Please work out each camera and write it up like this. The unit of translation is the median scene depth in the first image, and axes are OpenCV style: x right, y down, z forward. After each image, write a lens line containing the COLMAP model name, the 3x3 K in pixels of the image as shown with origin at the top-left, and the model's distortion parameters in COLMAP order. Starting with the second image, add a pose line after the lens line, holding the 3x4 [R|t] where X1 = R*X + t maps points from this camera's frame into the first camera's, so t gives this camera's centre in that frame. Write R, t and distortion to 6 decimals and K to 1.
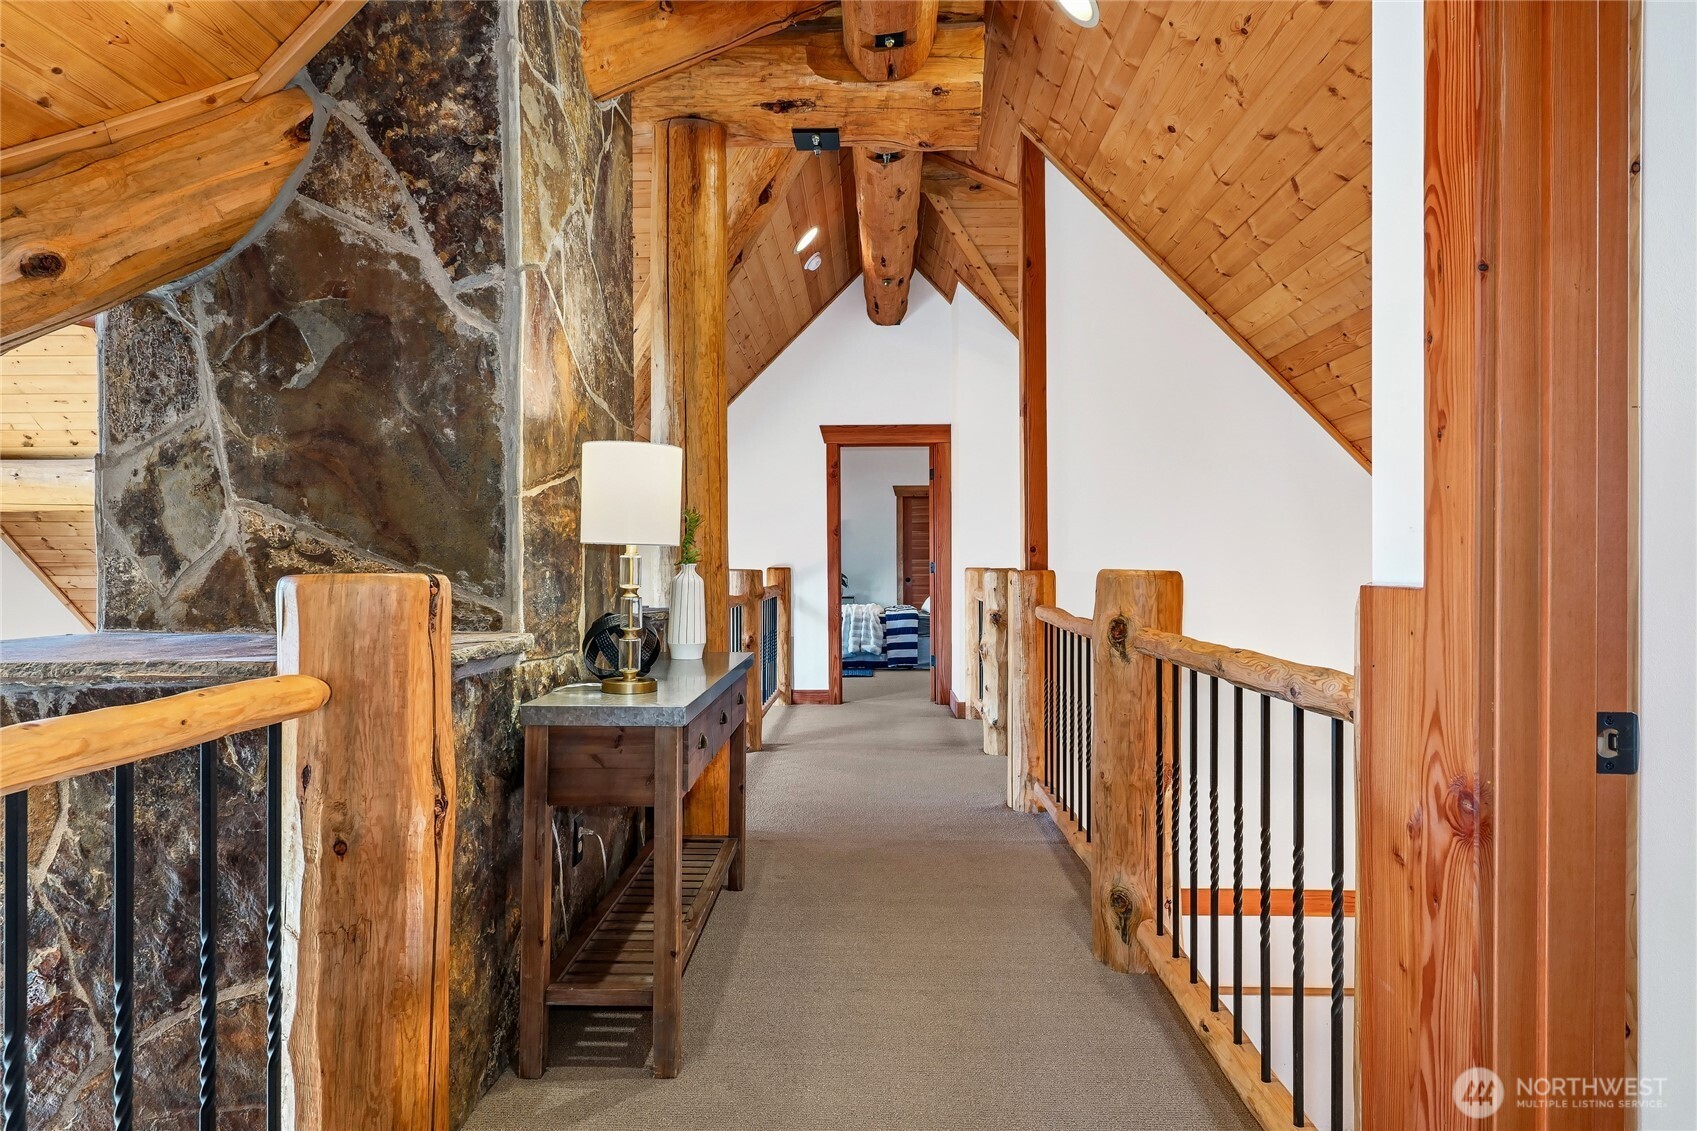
lens RADIAL K [[904.1, 0, 848.5], [0, 904.1, 565.5], [0, 0, 1]] dist [-0.000682, 0.000357]
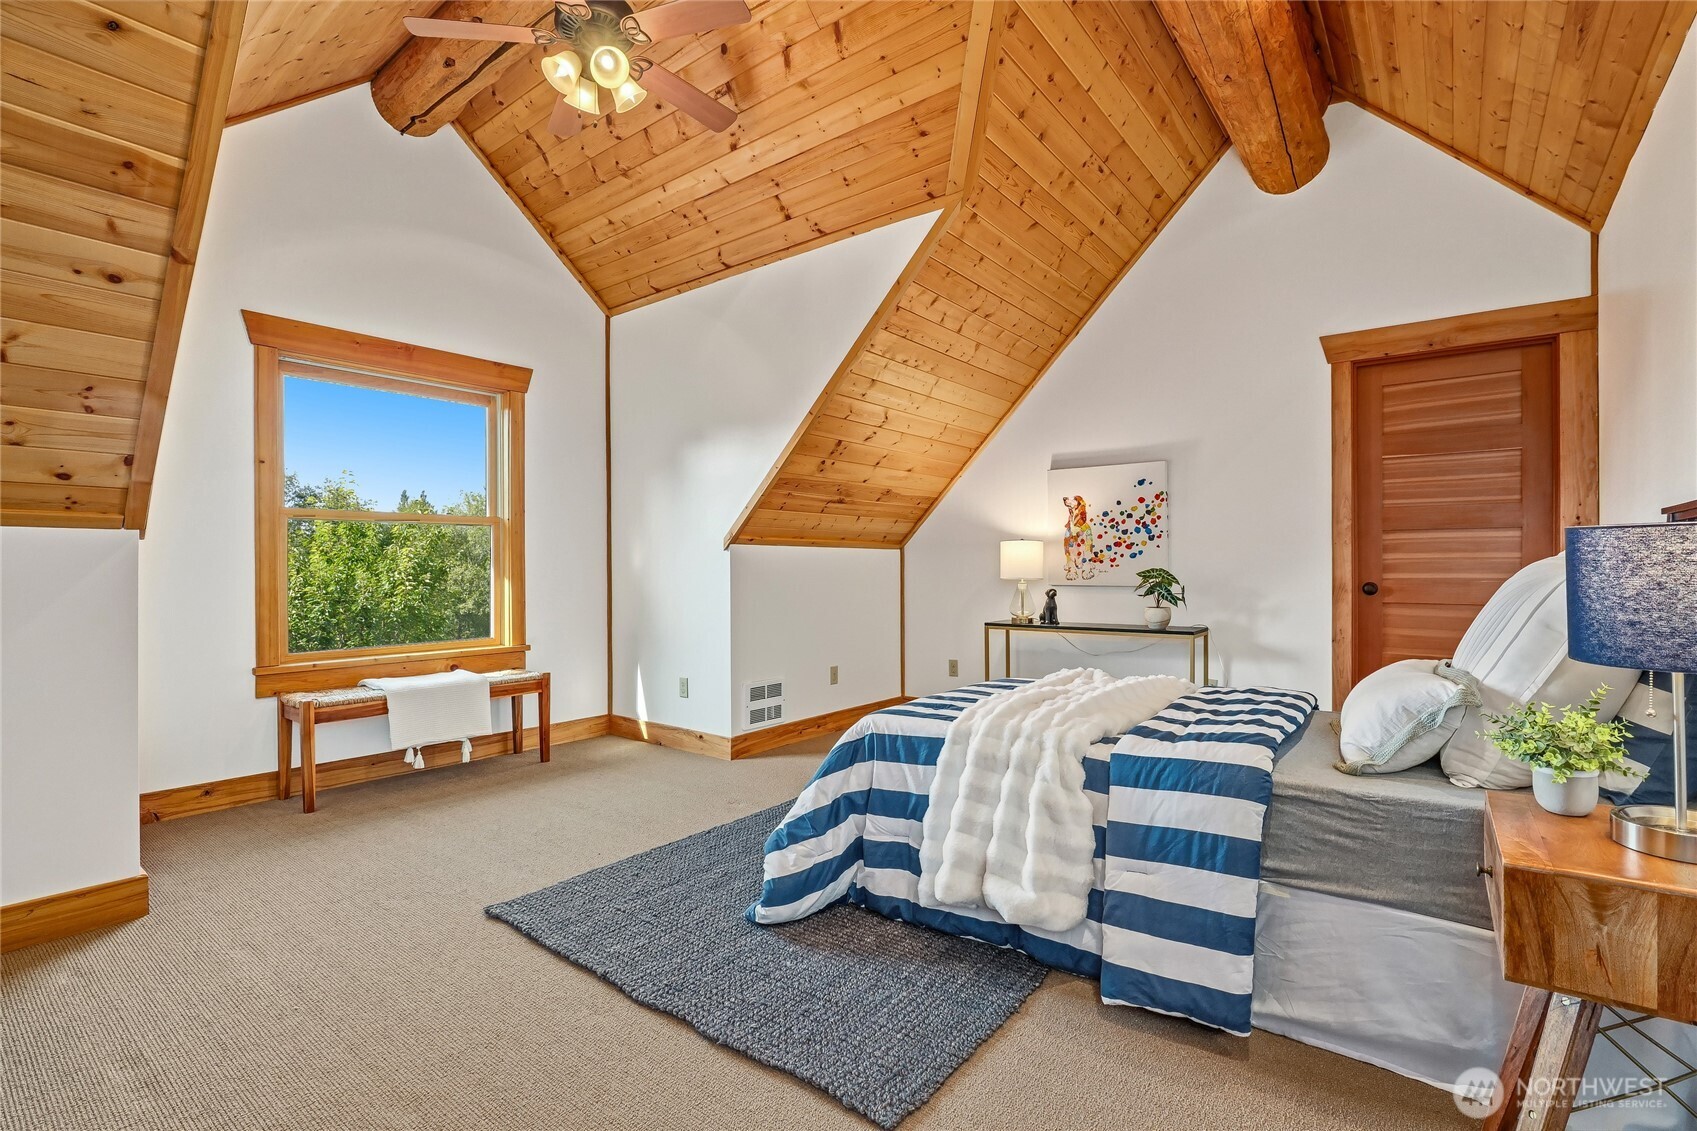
lens RADIAL K [[797.8, 0, 851.7], [0, 797.8, 571.8], [0, 0, 1]] dist [-0.008966, -0.000104]
pose [[0.818110, 0.000104, -0.575062, 0.103425], [0.002892, 0.999987, 0.004297, 0.008289], [0.575054, -0.005178, 0.818099, 0.805334]]
